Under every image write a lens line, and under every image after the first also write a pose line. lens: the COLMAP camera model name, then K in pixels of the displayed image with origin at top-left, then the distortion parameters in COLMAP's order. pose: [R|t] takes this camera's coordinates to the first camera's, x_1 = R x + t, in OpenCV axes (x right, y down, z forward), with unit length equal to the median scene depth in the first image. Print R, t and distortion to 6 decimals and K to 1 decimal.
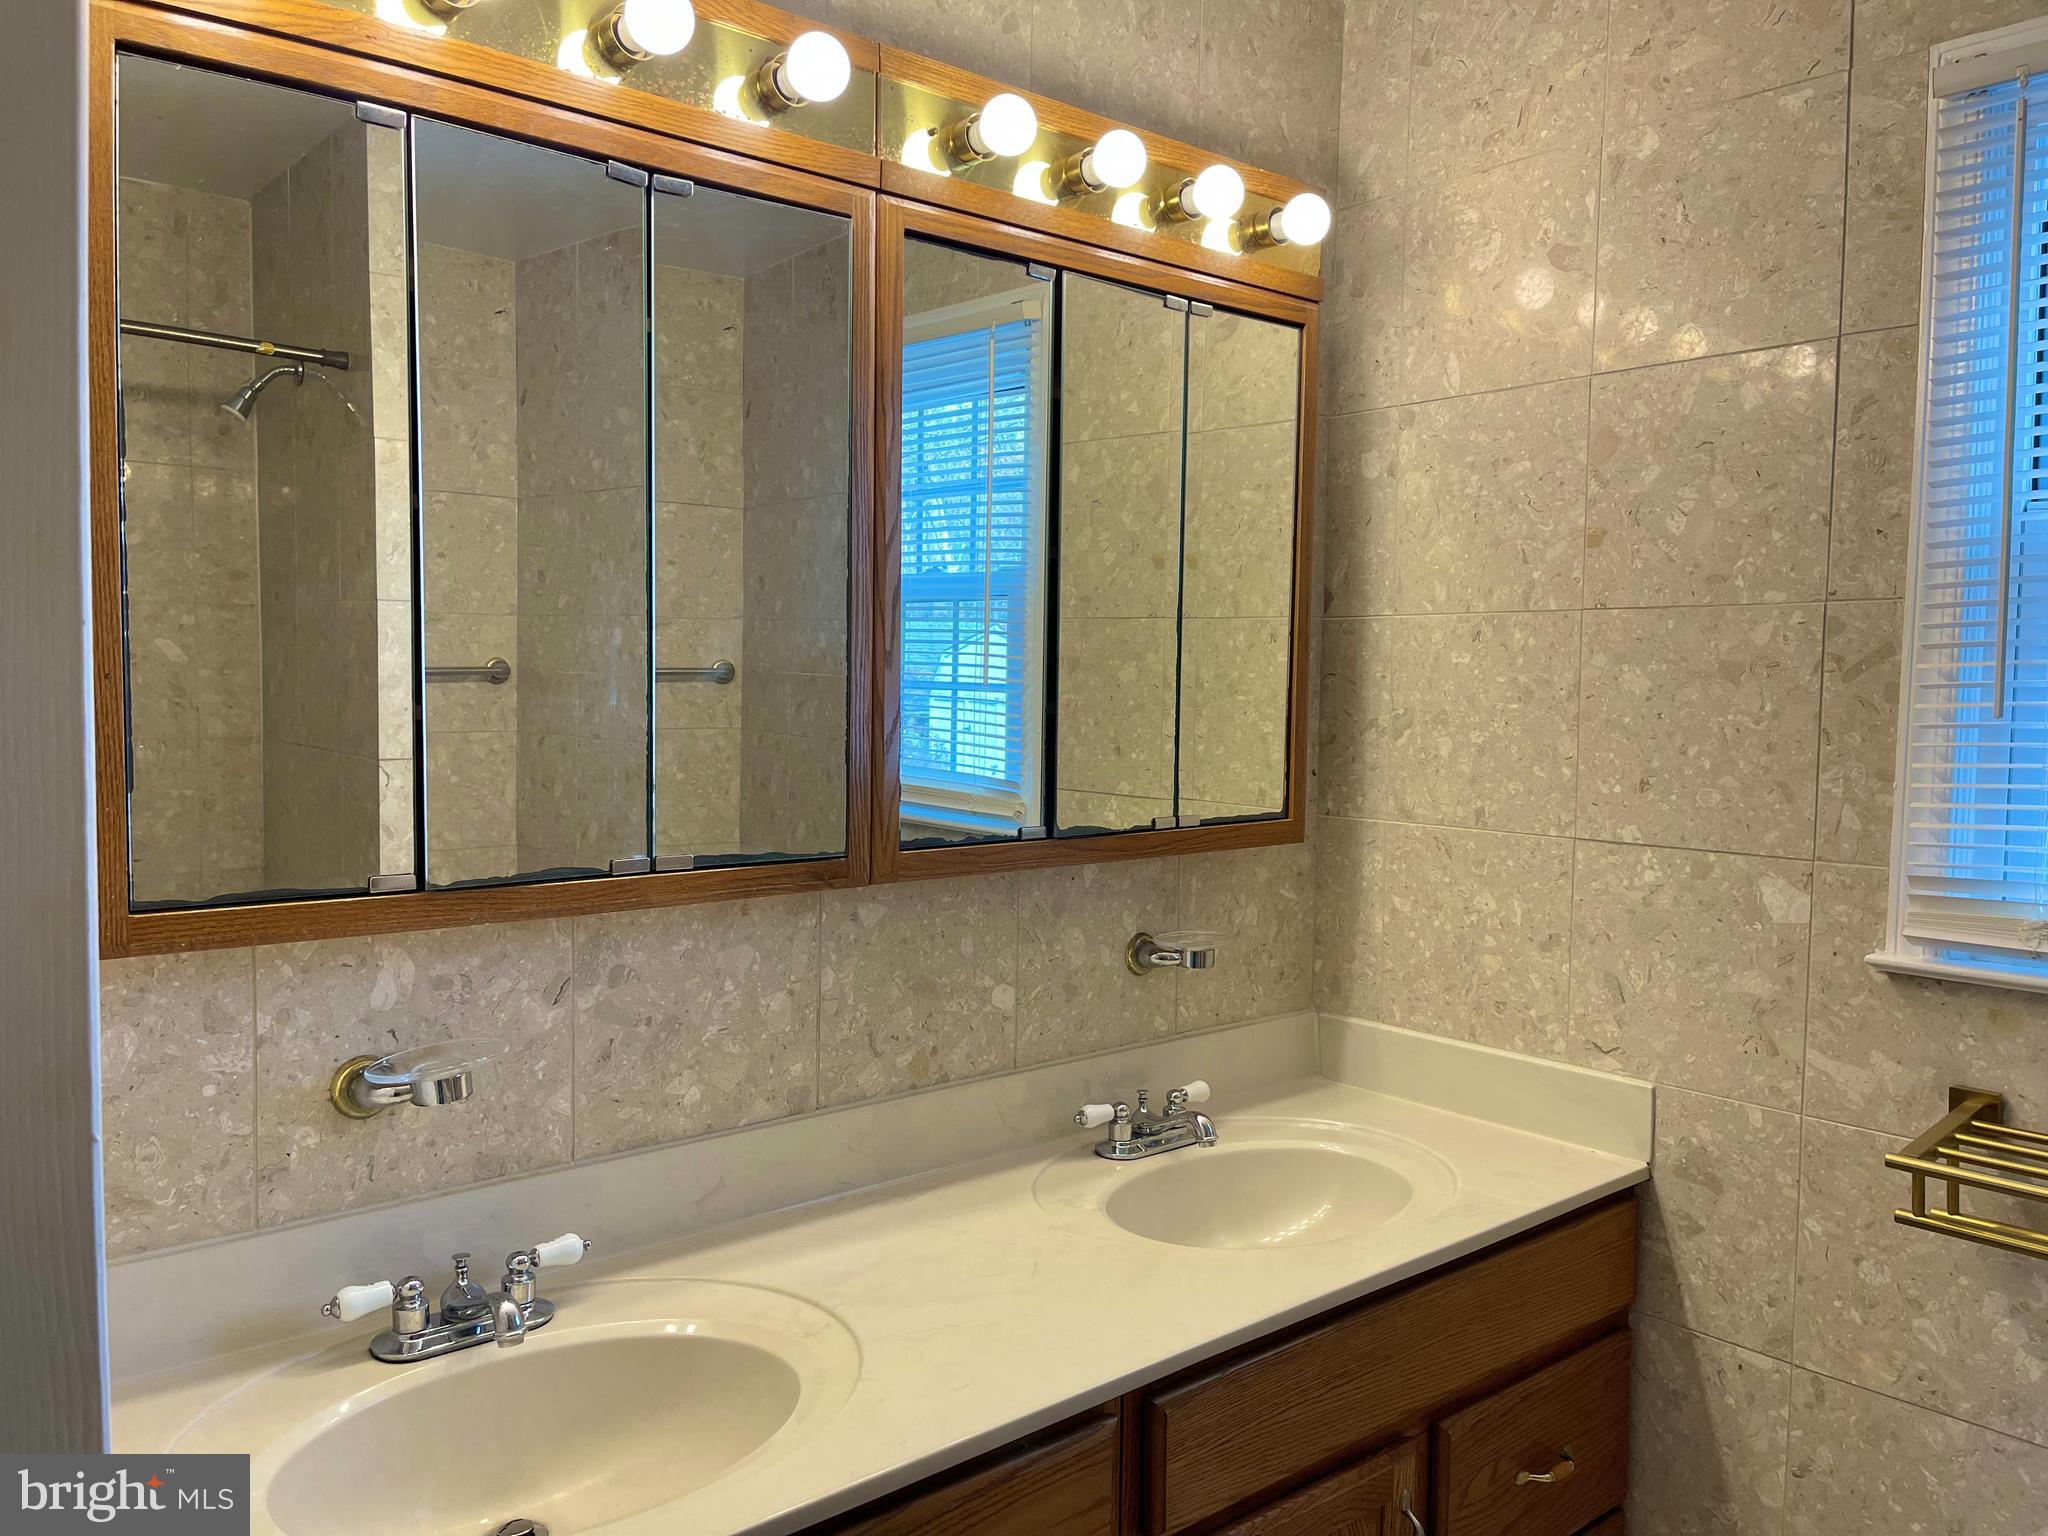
lens RADIAL K [[1536.3, 0, 1020.1], [0, 1536.3, 764.1], [0, 0, 1]] dist [0.004978, -0.012500]
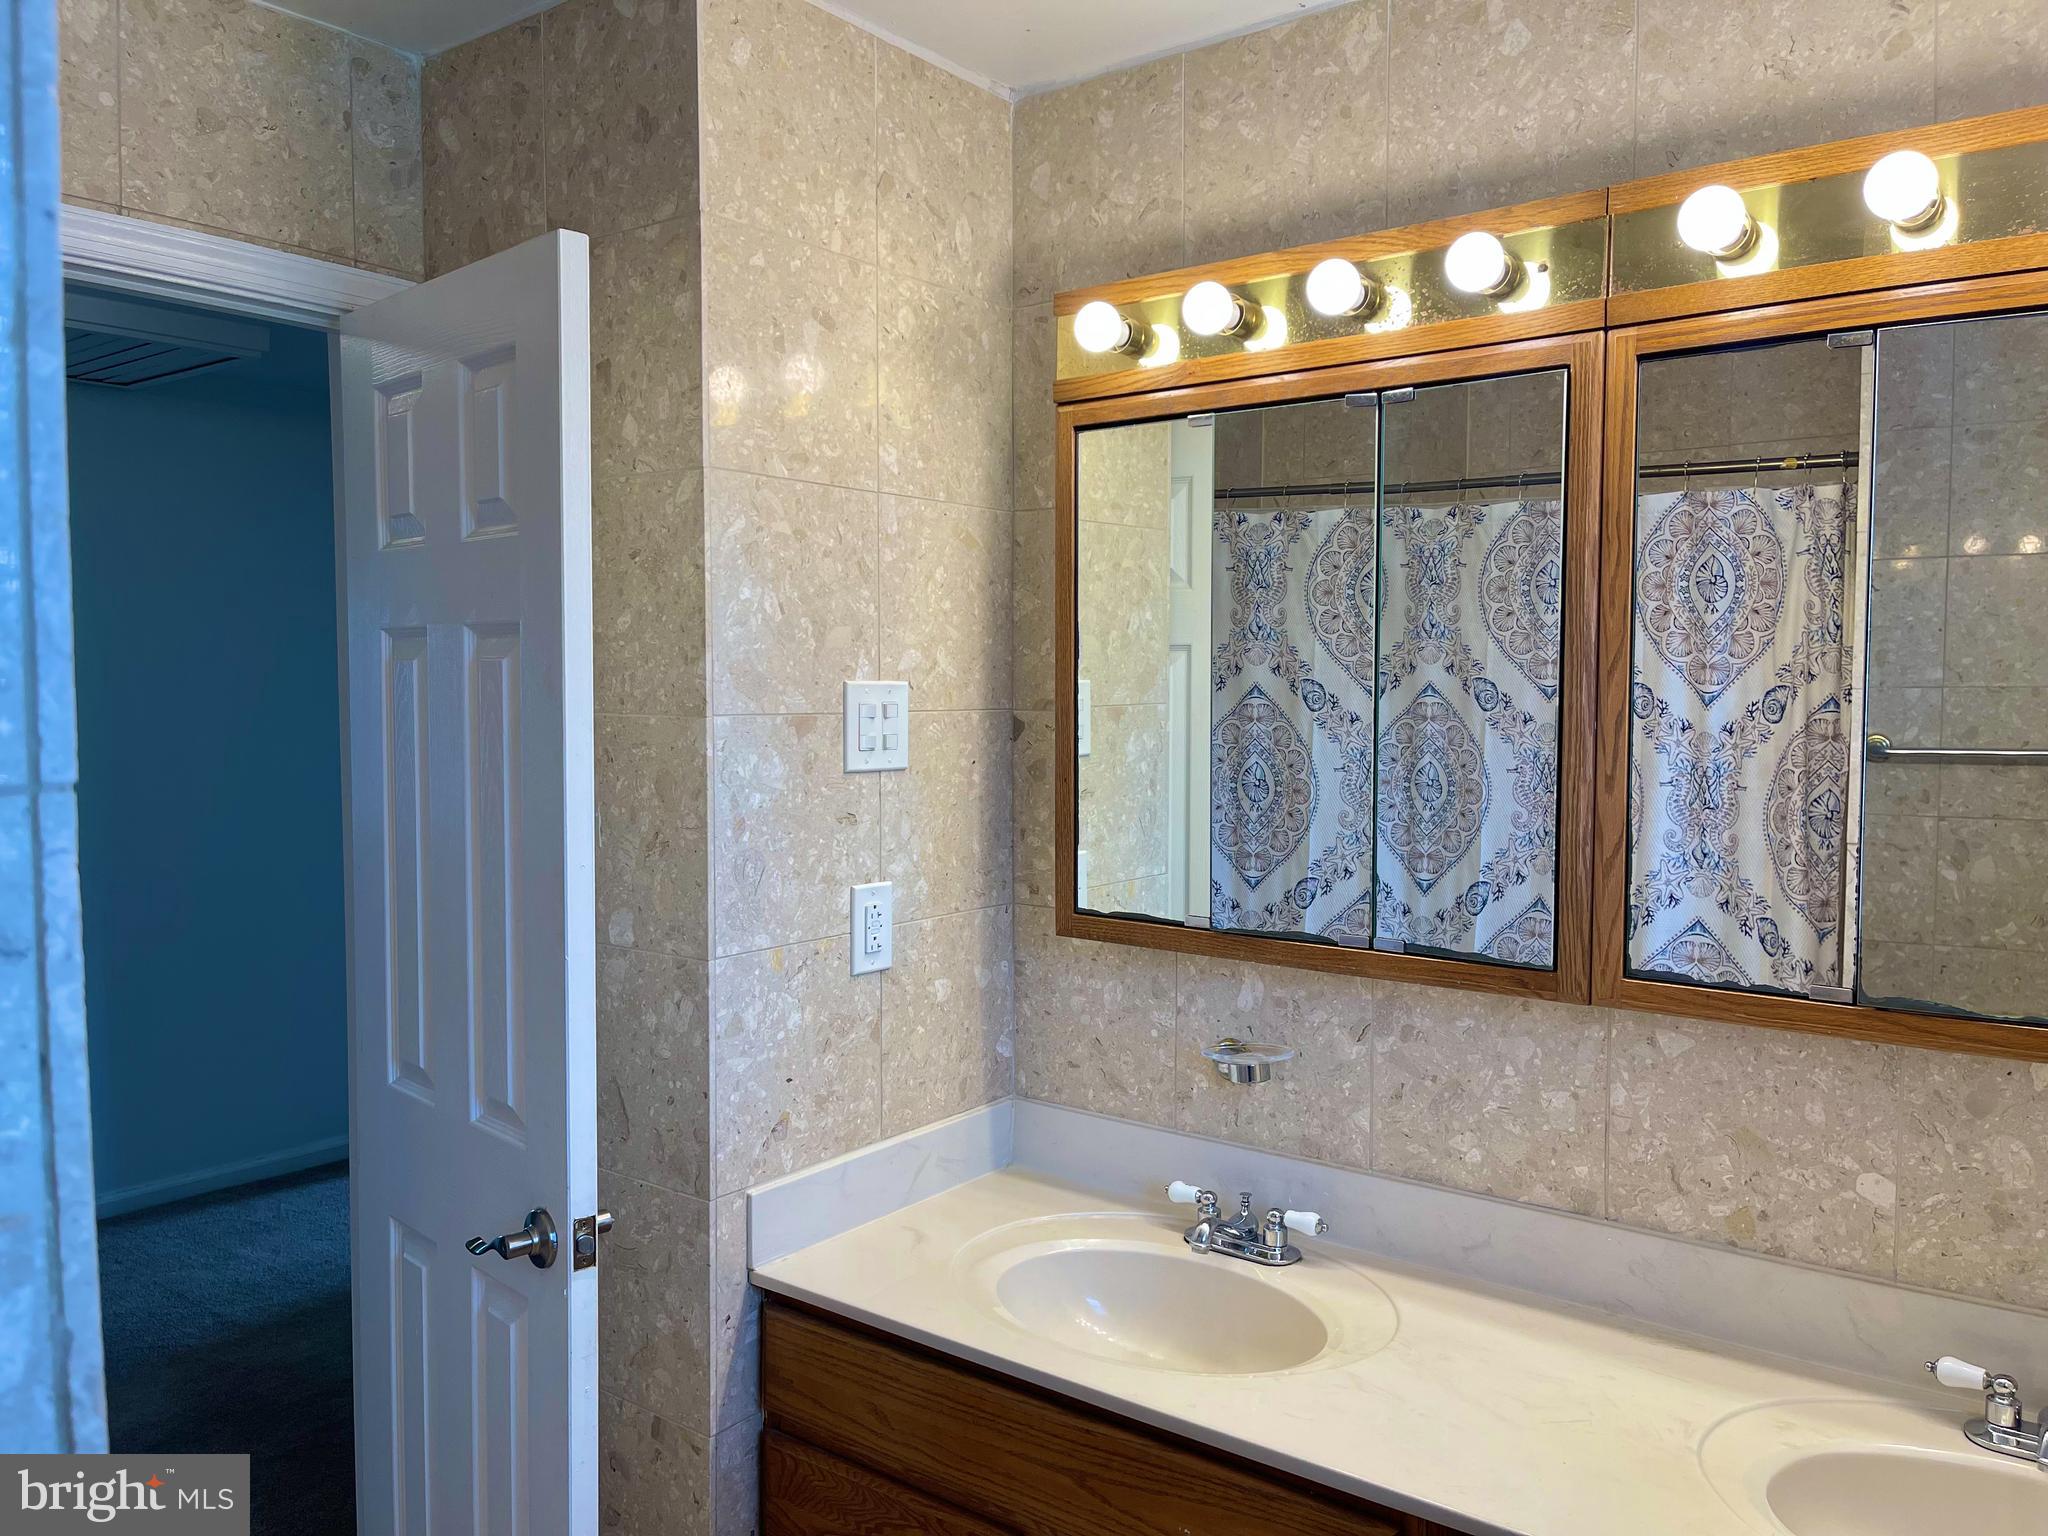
lens RADIAL K [[1536.3, 0, 1021.1], [0, 1536.3, 766.7], [0, 0, 1]] dist [0.004978, -0.012500]
pose [[0.197354, 0.037753, -0.979605, 0.842610], [-0.064727, 0.997580, 0.025406, -0.082781], [0.978193, 0.058393, 0.199320, 0.427906]]
